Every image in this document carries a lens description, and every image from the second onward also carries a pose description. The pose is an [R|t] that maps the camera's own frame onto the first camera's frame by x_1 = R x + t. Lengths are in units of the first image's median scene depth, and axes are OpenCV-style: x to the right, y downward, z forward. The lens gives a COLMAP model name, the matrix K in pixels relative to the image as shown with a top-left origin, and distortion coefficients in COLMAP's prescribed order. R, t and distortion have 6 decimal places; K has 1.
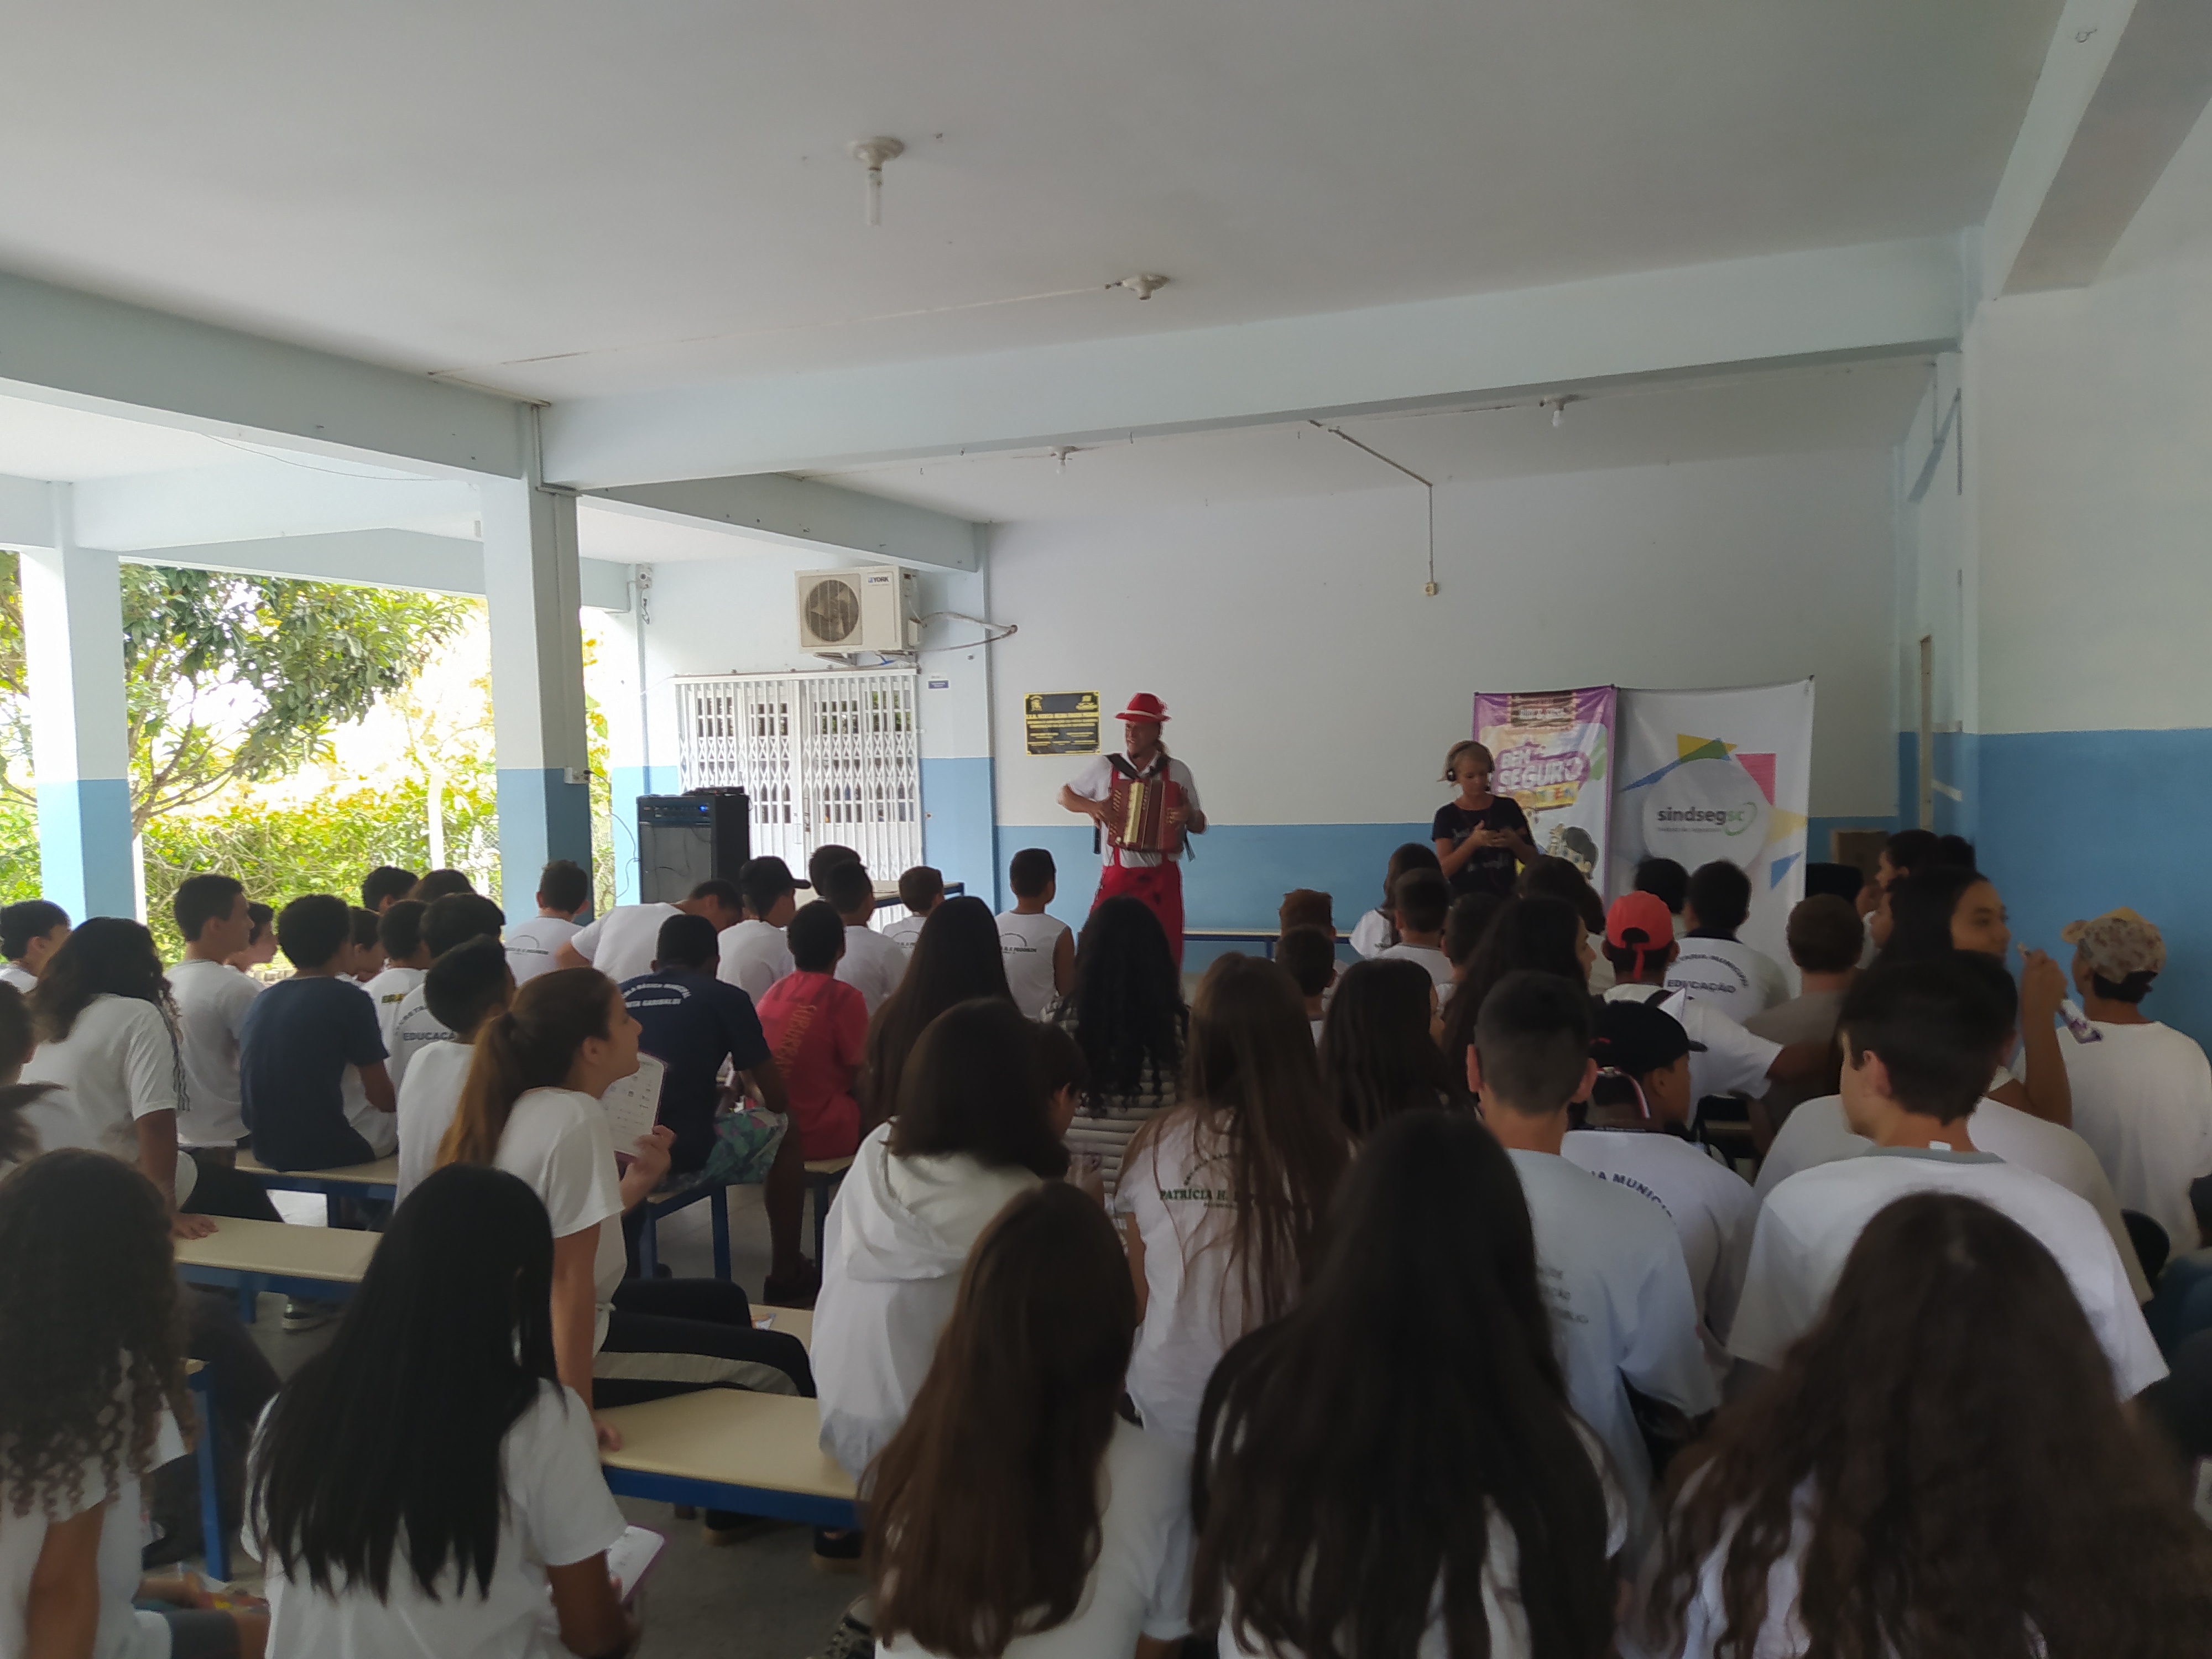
lens RADIAL K [[1693.8, 0, 1129.6], [0, 1693.8, 827.9], [0, 0, 1]] dist [0.128364, -0.218940]
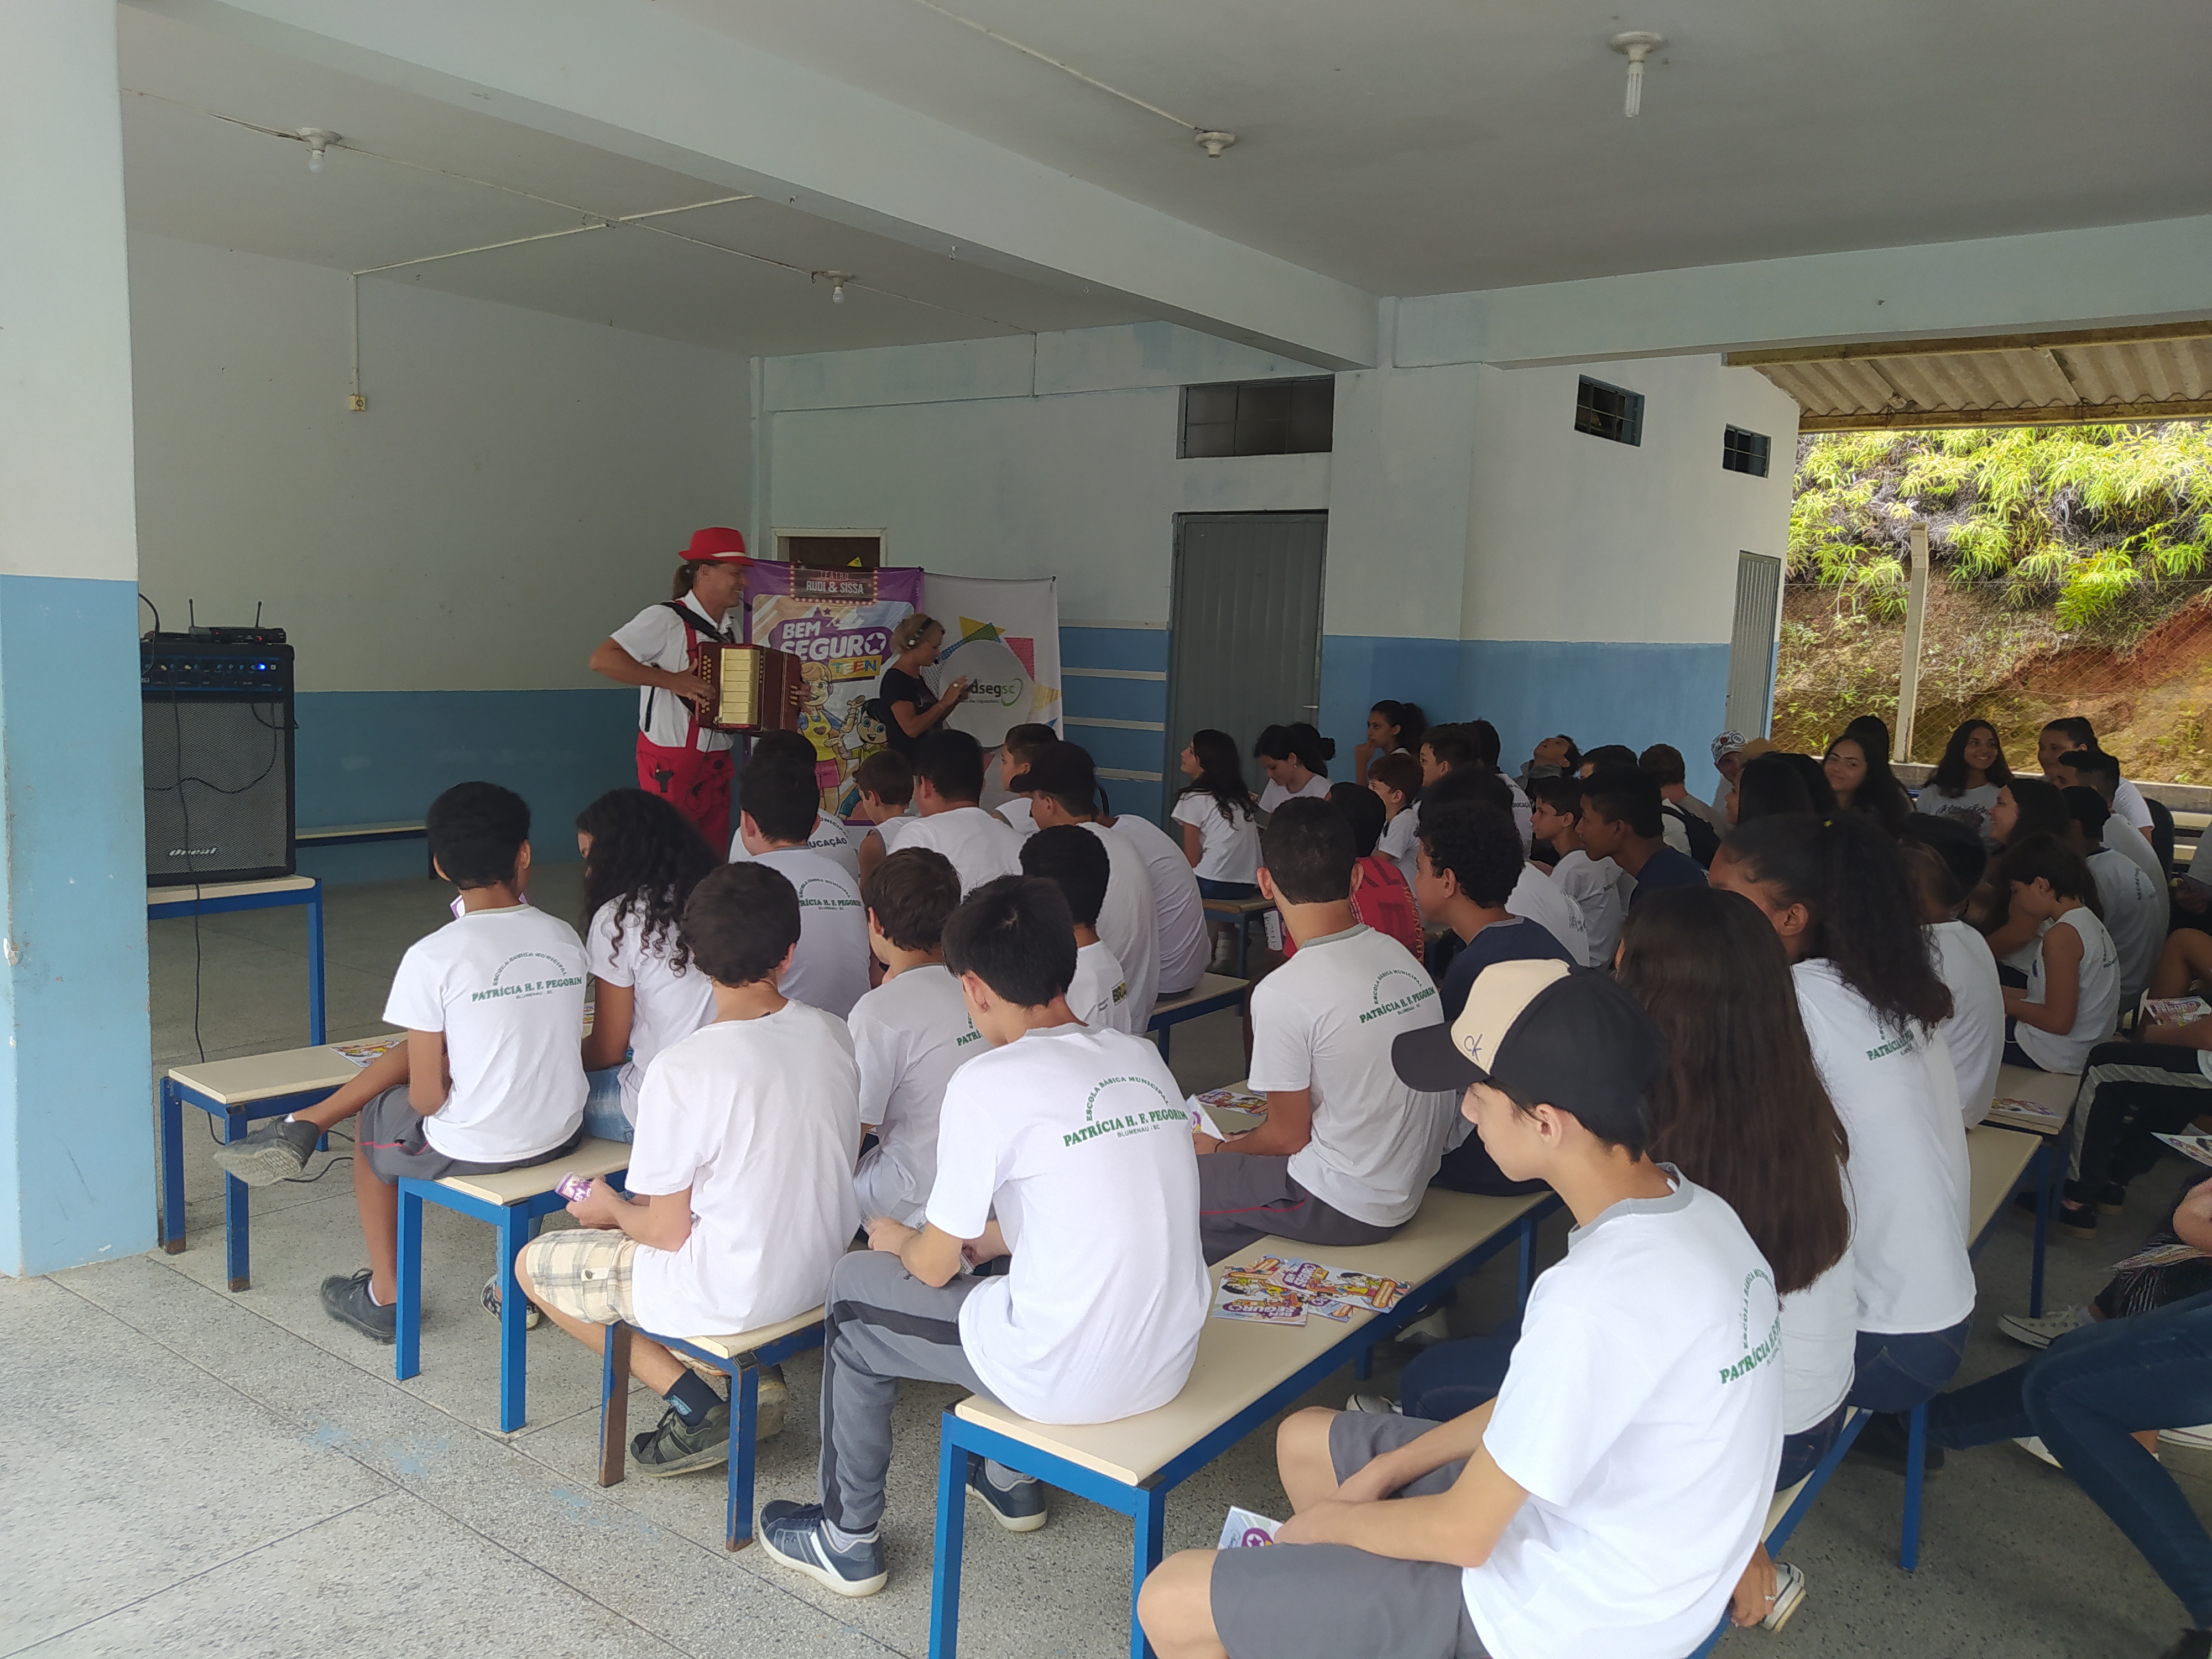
lens RADIAL K [[1693.1, 0, 1122.4], [0, 1693.1, 826.3], [0, 0, 1]] dist [0.132065, -0.234146]
pose [[0.254245, -0.075124, 0.964218, -0.496766], [-0.001838, 0.996939, 0.078158, -0.002859], [-0.967138, -0.021643, 0.253329, 0.399776]]
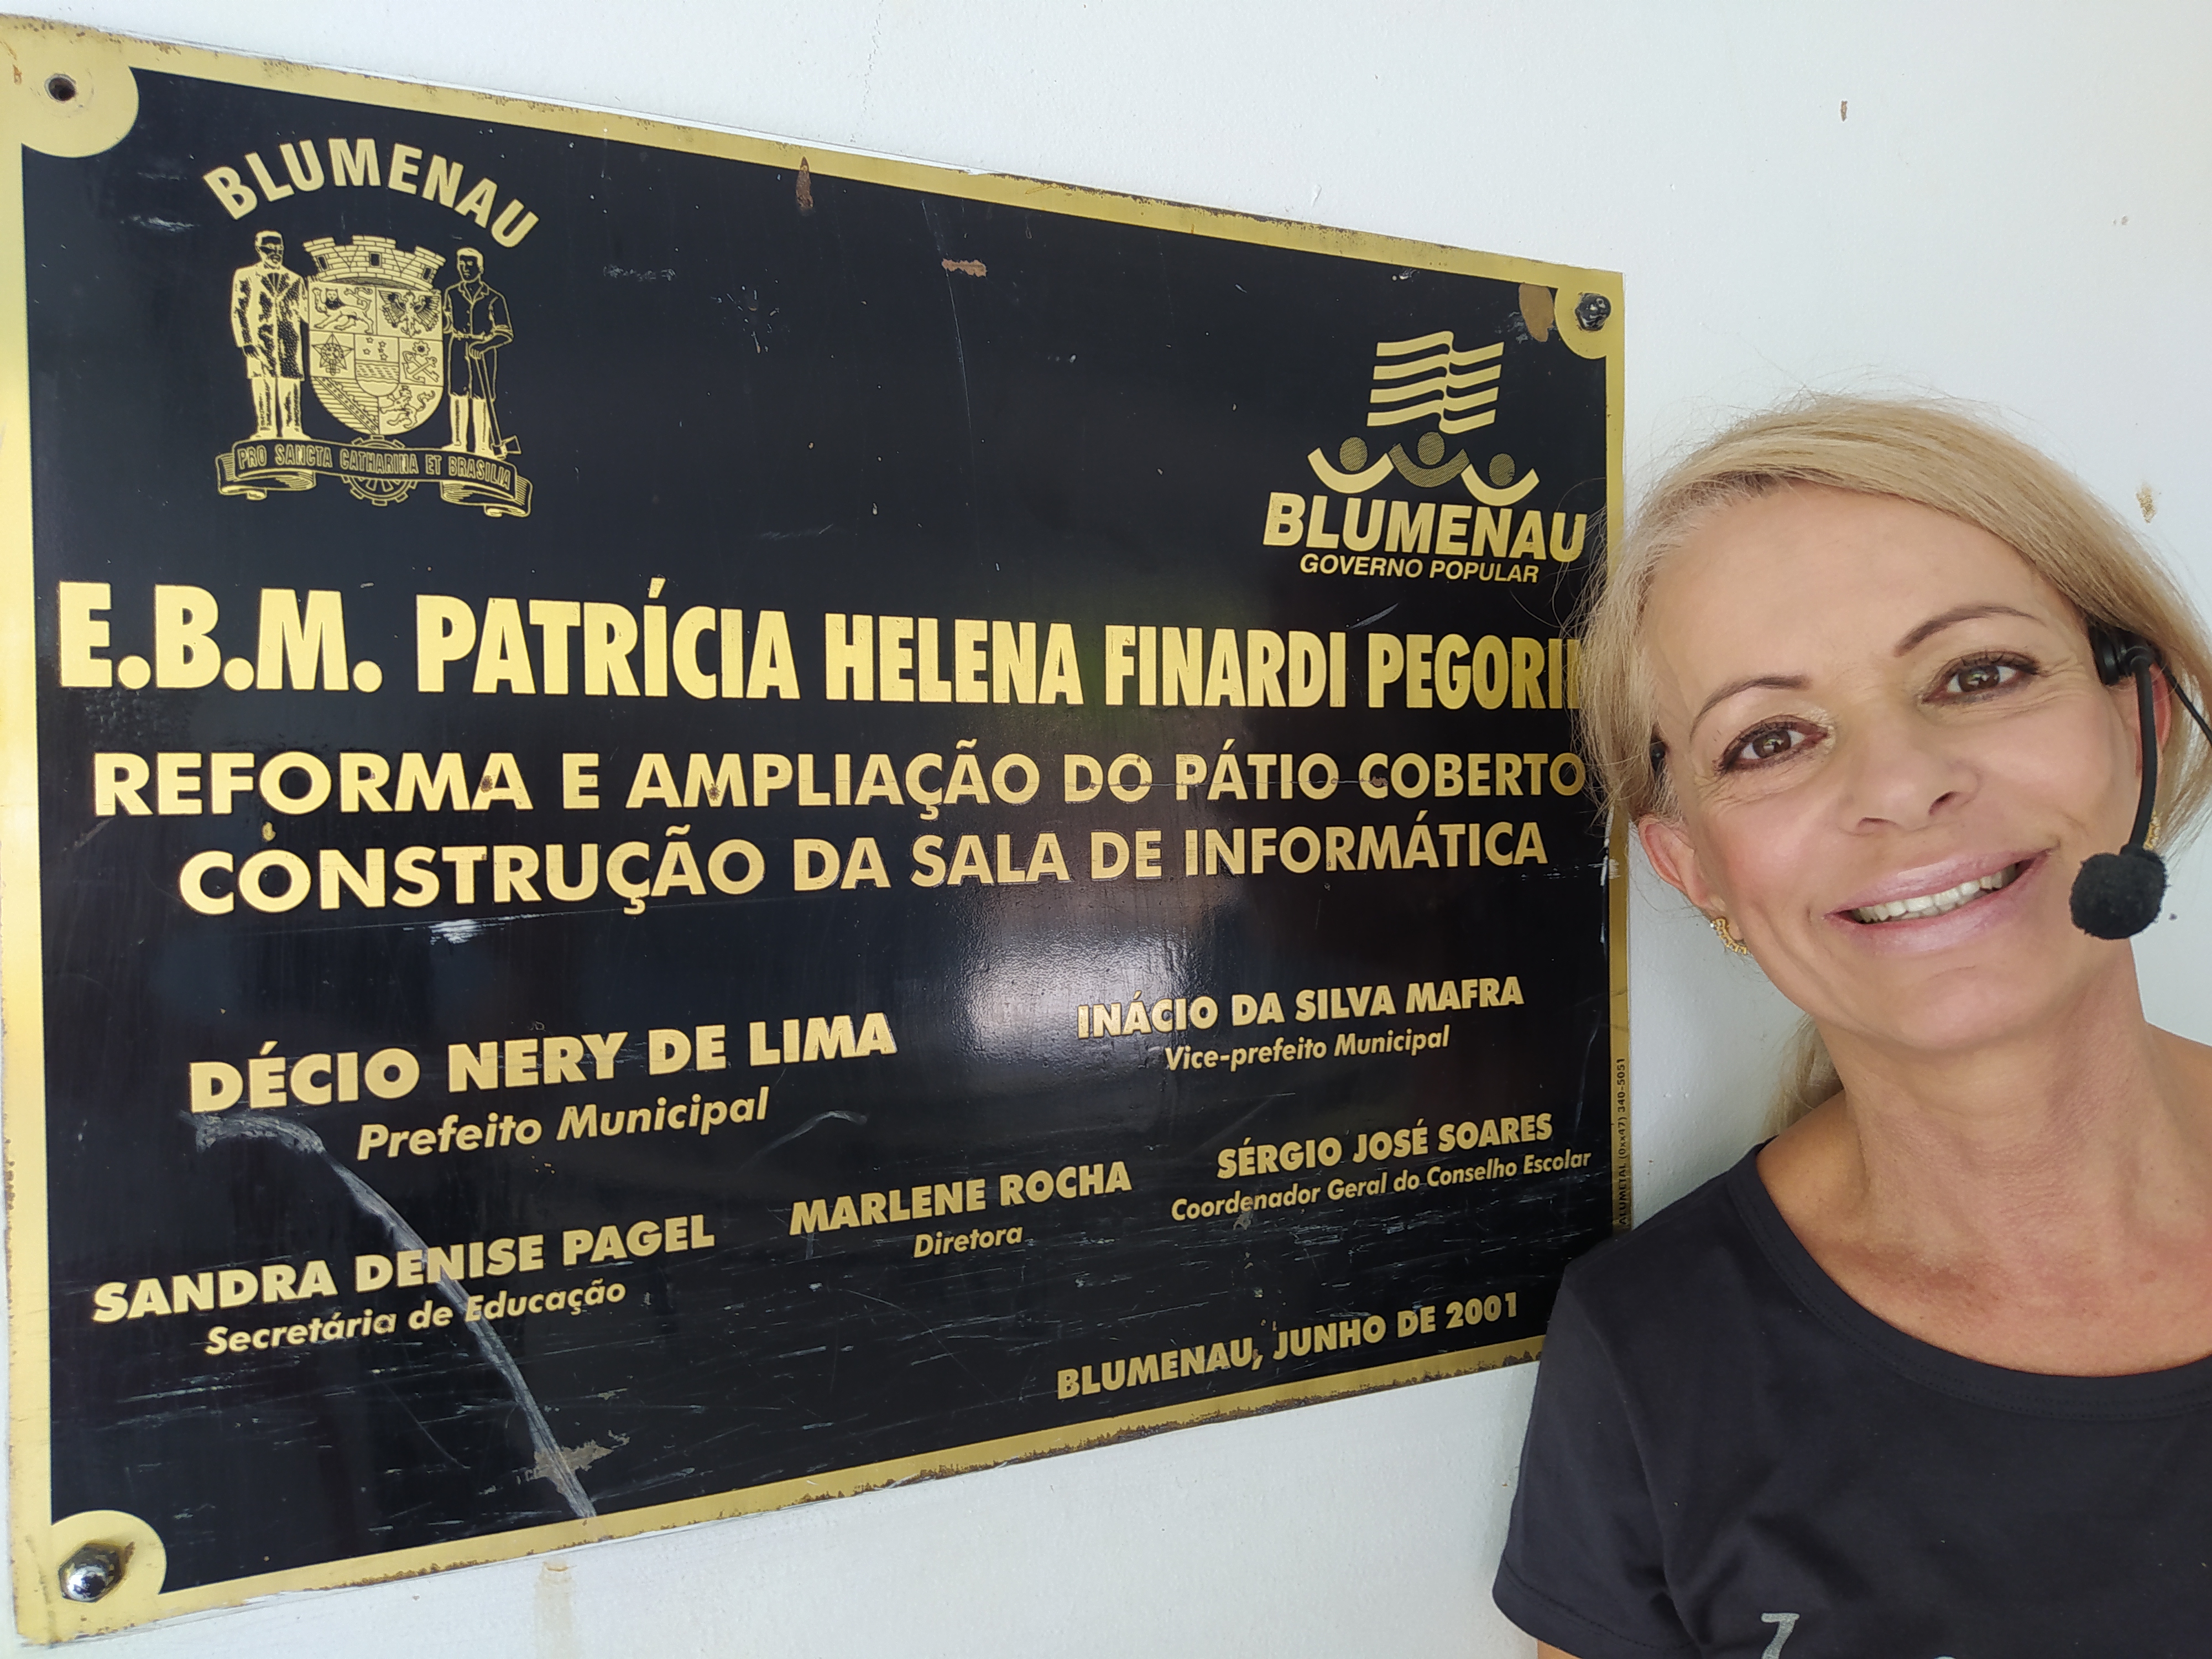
lens RADIAL K [[1693.1, 0, 1122.4], [0, 1693.1, 826.3], [0, 0, 1]] dist [0.132065, -0.234146]
pose [[0.673351, 0.004797, 0.739308, -0.074340], [0.029588, 0.999003, -0.033430, -0.060011], [-0.738731, 0.044385, 0.672538, 0.969139]]
